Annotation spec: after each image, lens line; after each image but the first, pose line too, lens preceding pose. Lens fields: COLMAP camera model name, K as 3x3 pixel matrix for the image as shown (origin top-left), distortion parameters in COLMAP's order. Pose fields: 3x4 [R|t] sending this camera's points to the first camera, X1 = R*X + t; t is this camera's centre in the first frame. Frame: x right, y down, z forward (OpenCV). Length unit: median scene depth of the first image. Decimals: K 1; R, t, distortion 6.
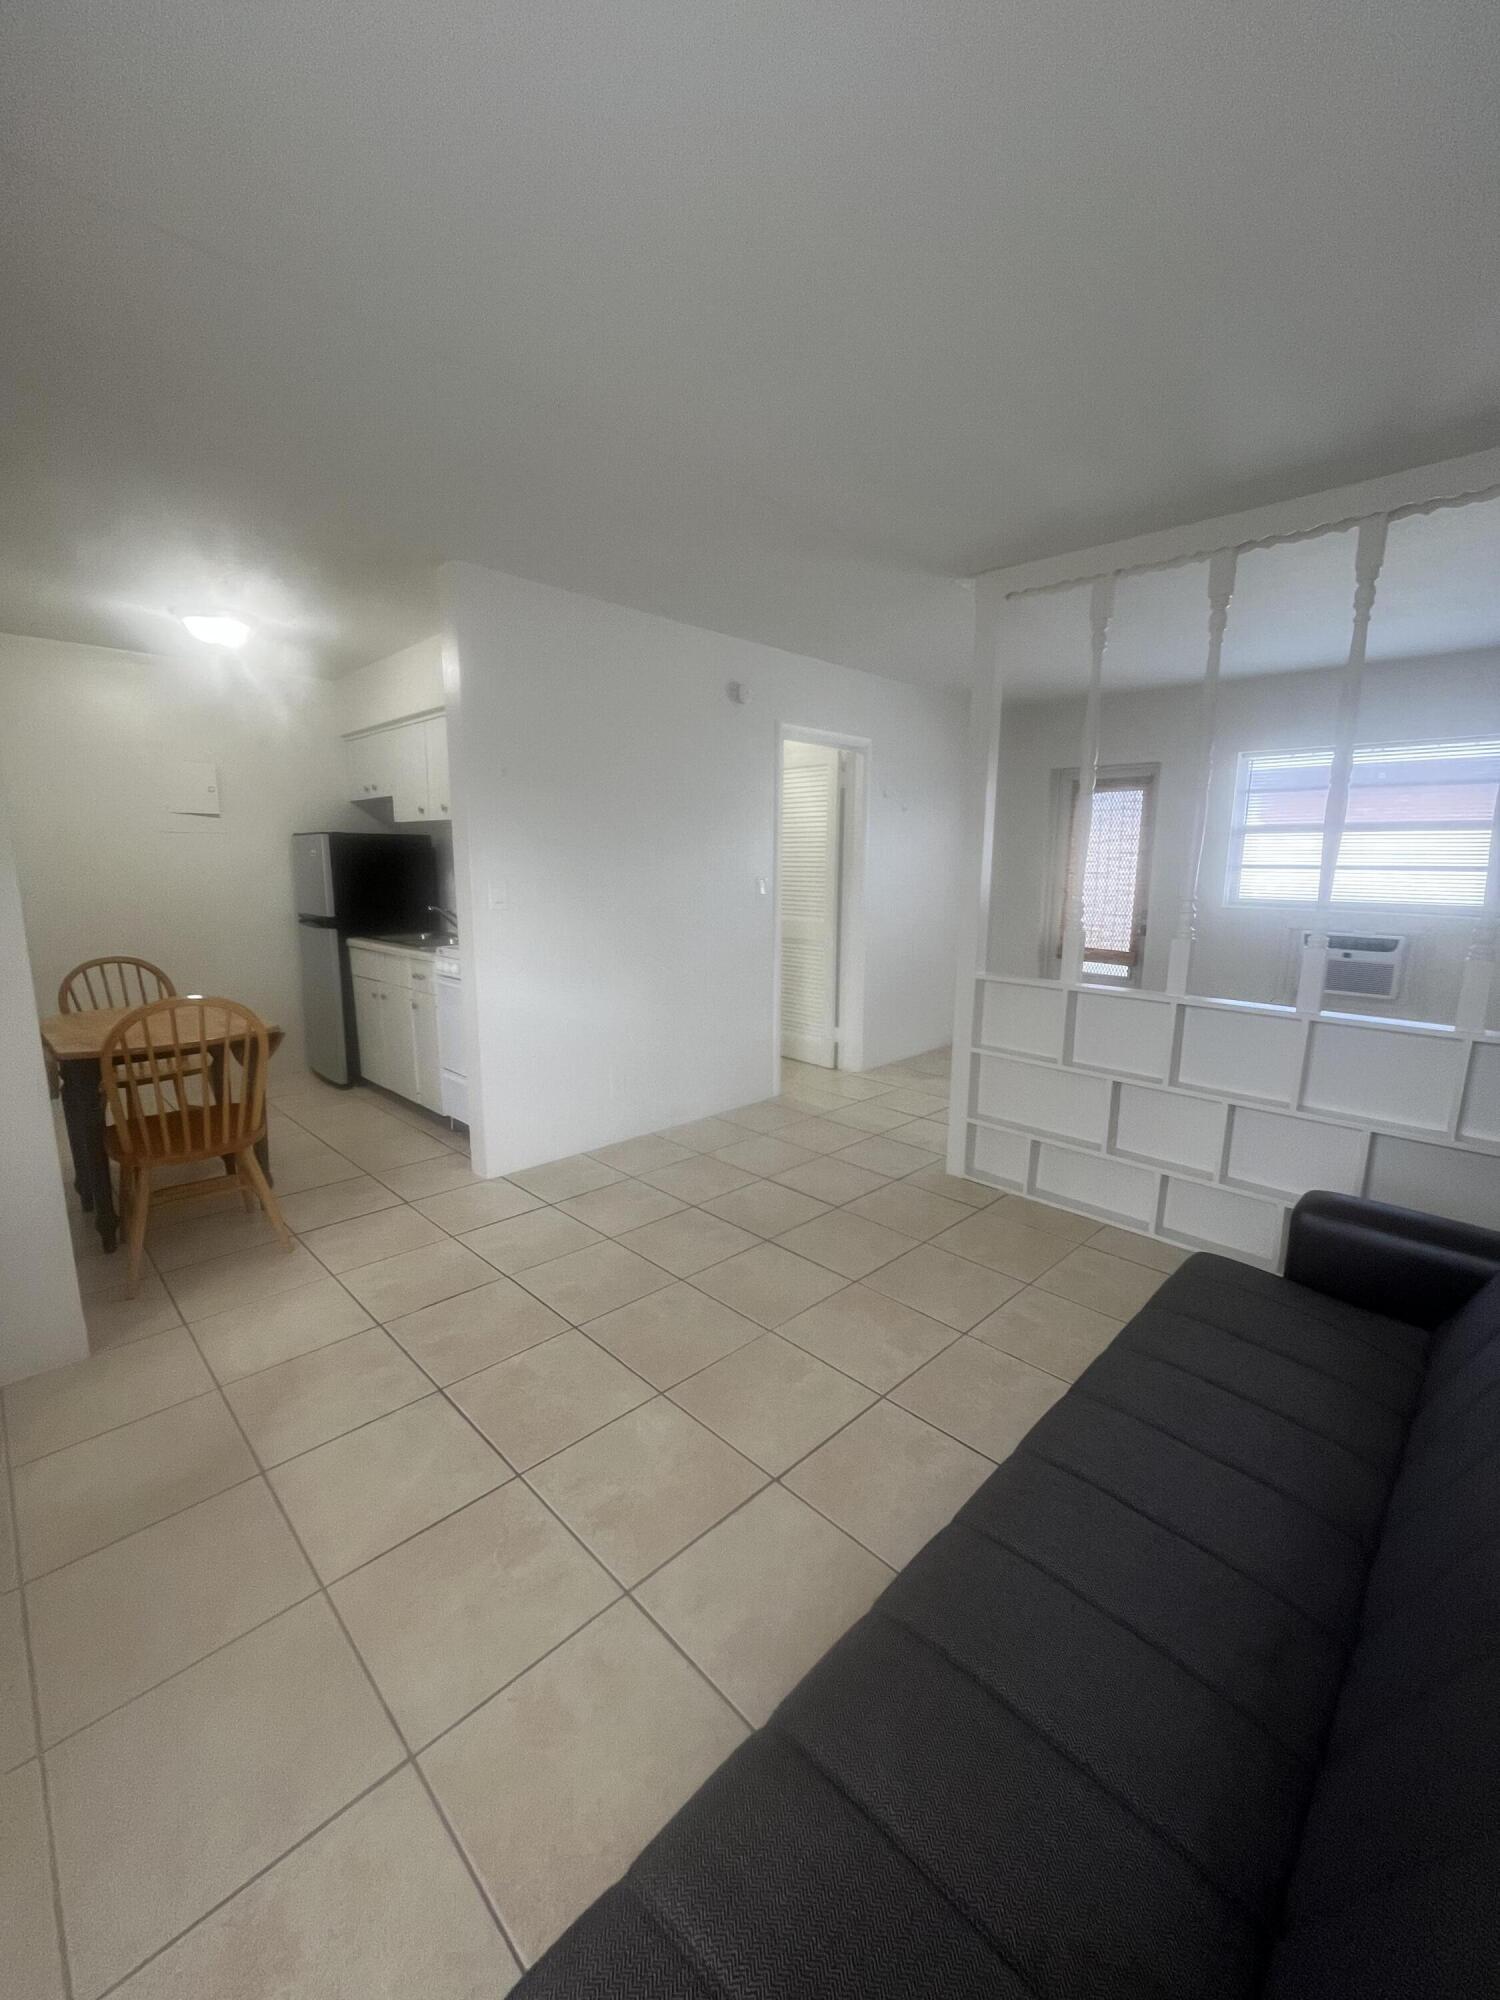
lens RADIAL K [[806.1, 0, 750.2], [0, 806.1, 997.7], [0, 0, 1]] dist [-0.003922, 0.000023]
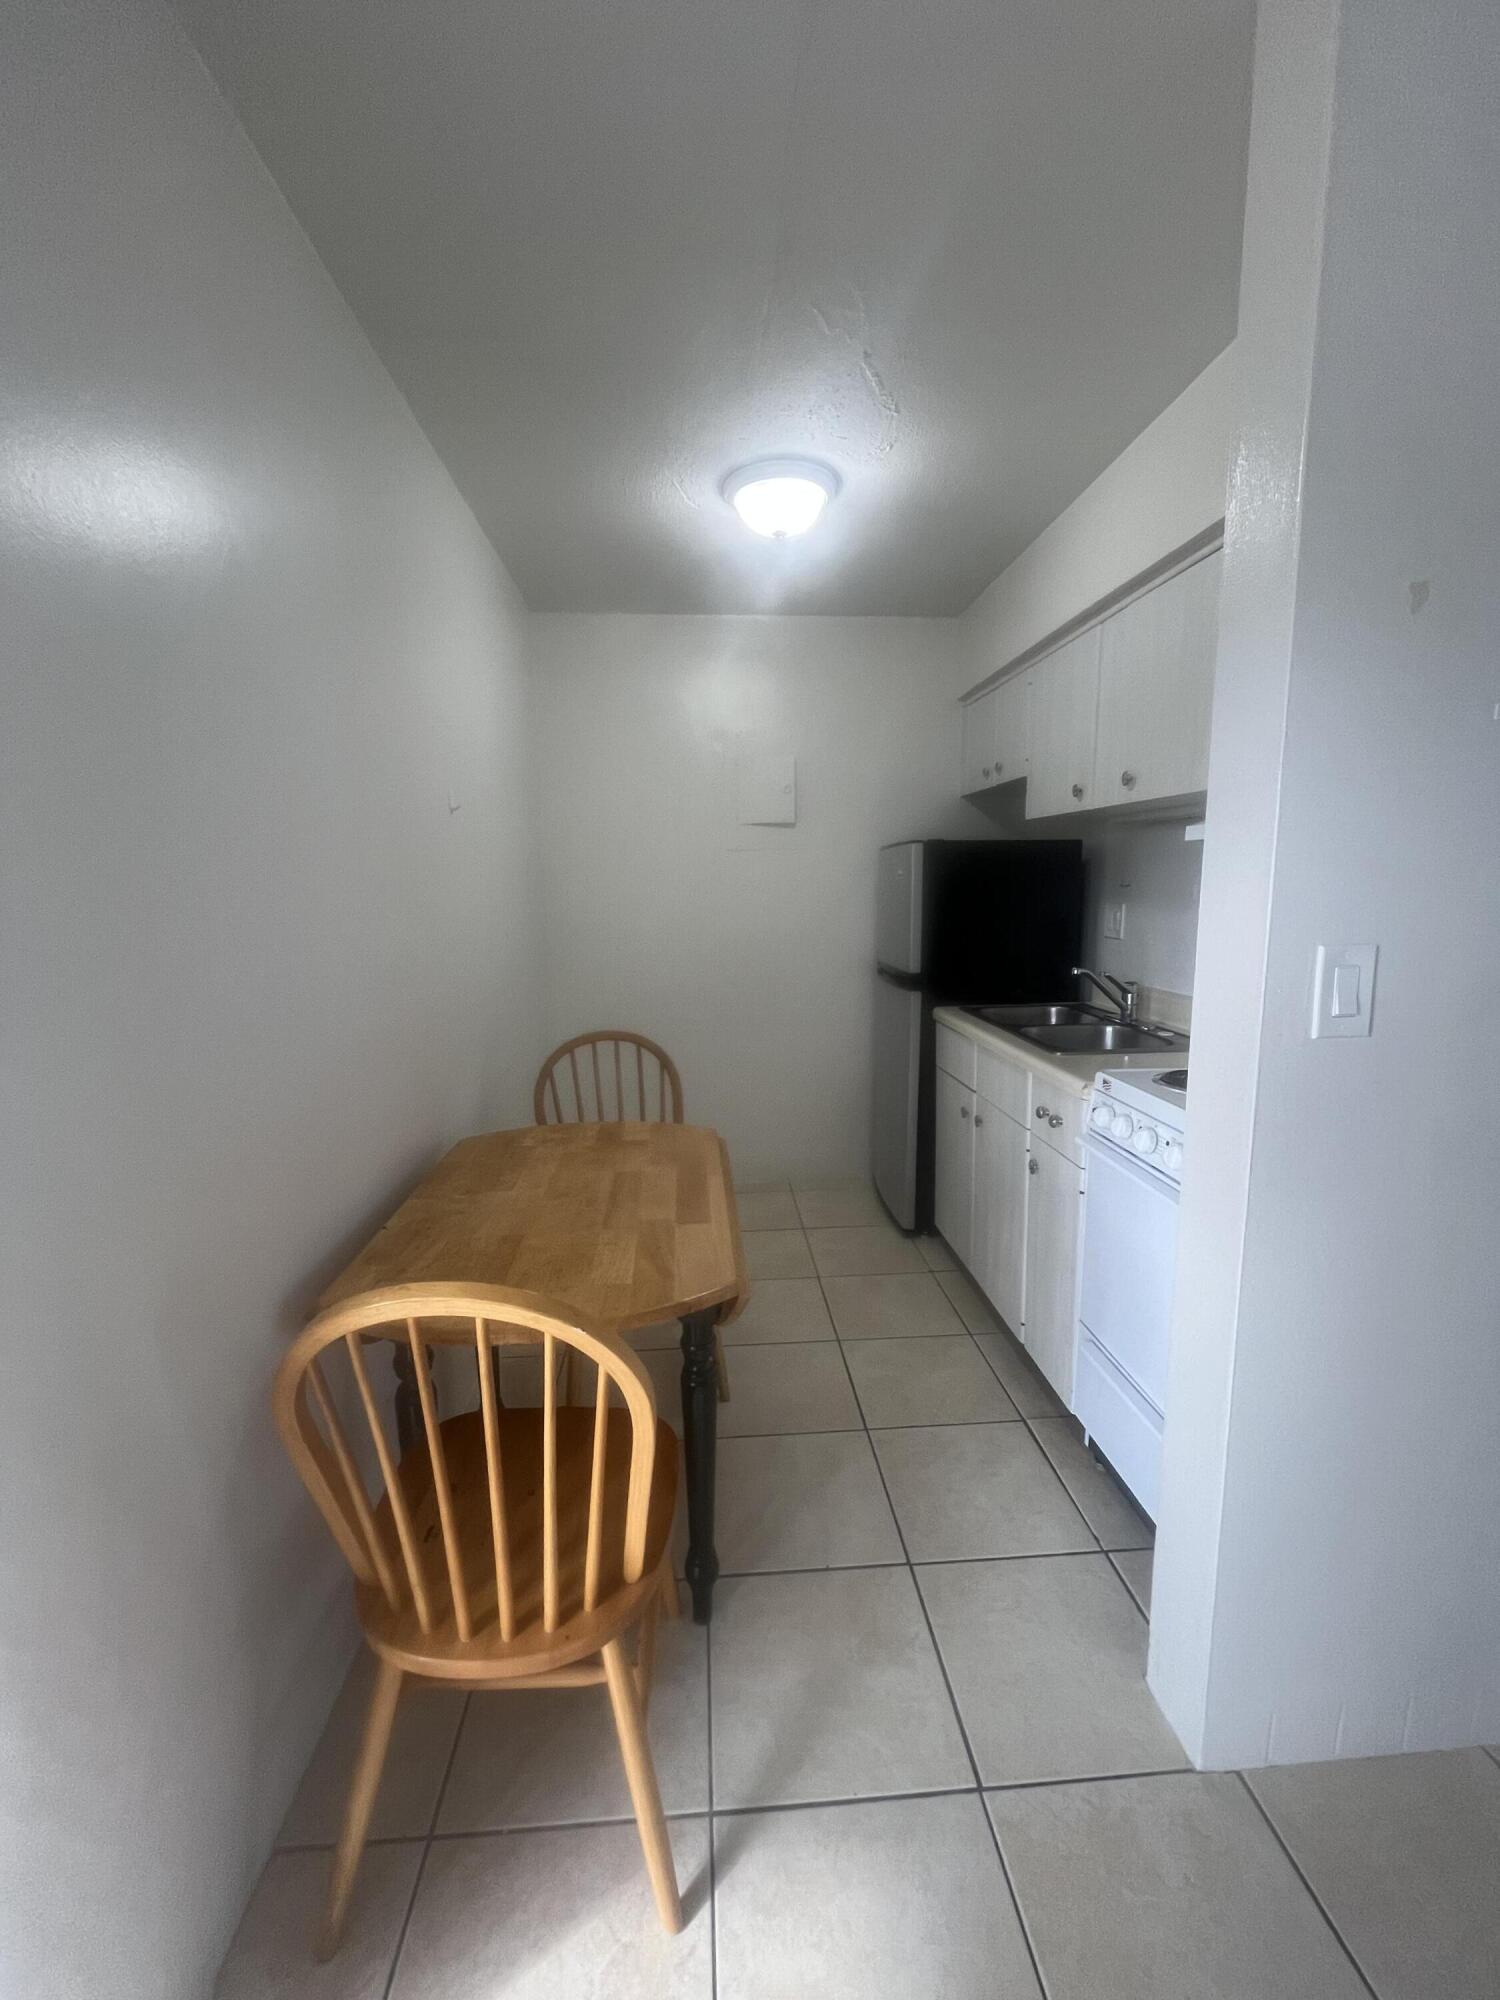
lens RADIAL K [[807.3, 0, 750.0], [0, 807.3, 1000.0], [0, 0, 1]] dist [-0.000427, 0.000746]
pose [[0.755615, 0.080300, -0.650075, -0.225668], [-0.093195, 0.995540, 0.014648, -0.085733], [0.648352, 0.049515, 0.759729, 0.483016]]
